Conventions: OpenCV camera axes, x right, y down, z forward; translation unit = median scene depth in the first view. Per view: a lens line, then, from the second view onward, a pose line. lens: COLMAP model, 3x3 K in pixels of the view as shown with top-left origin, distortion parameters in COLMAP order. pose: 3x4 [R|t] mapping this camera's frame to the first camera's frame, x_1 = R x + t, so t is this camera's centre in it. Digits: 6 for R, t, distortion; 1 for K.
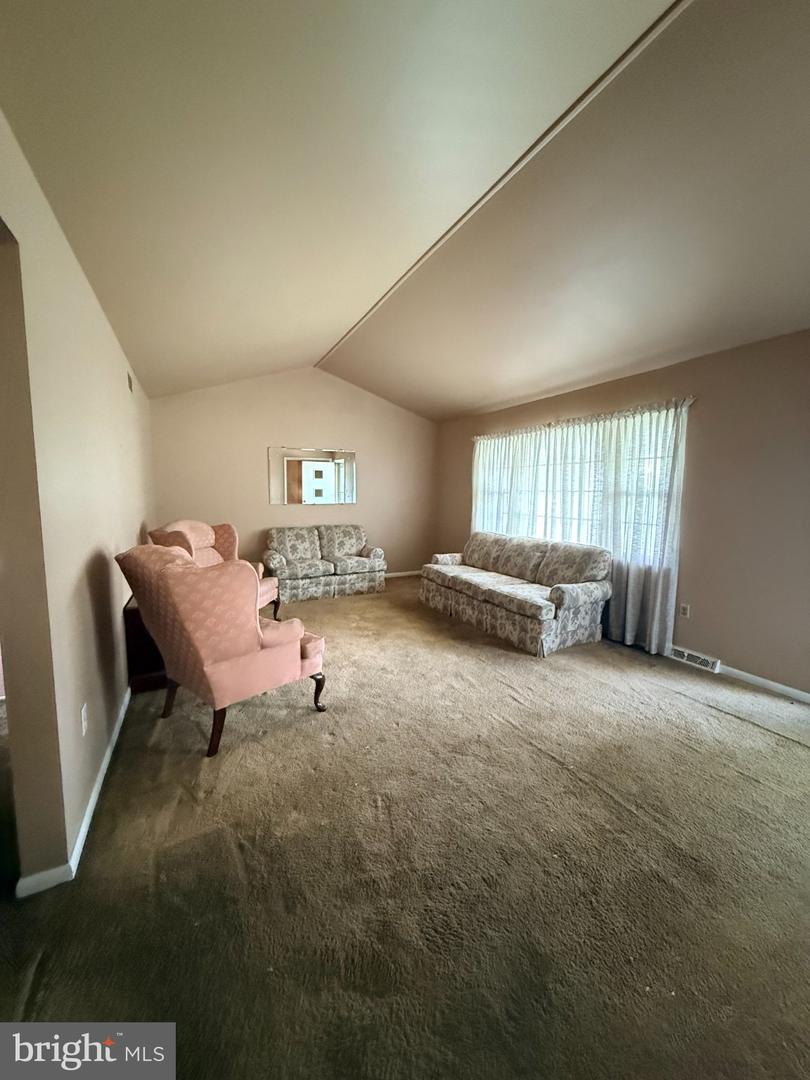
lens RADIAL K [[425.3, 0, 405.0], [0, 425.3, 540.0], [0, 0, 1]] dist [-0.001190, 0.000051]
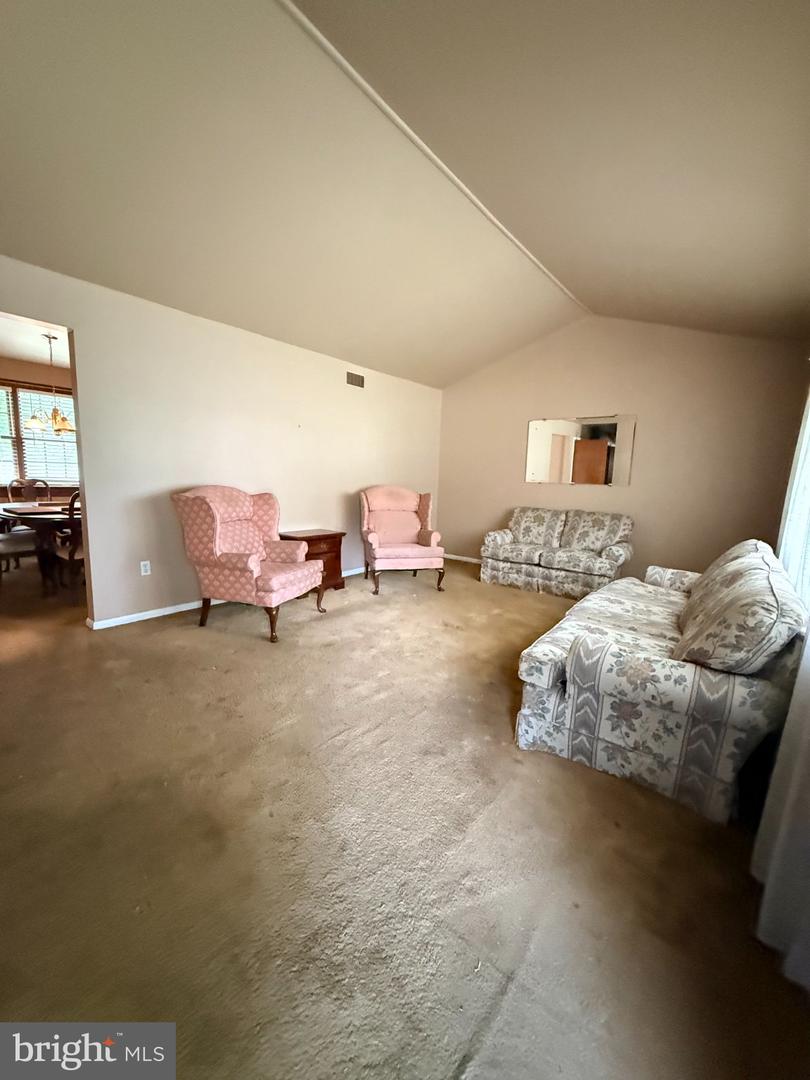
lens RADIAL K [[425.3, 0, 405.0], [0, 425.3, 540.0], [0, 0, 1]] dist [-0.001190, 0.000051]
pose [[0.427344, 0.149566, -0.891632, 0.645422], [-0.136115, 0.985624, 0.100095, -0.022855], [0.893784, 0.078589, 0.441559, 0.541341]]
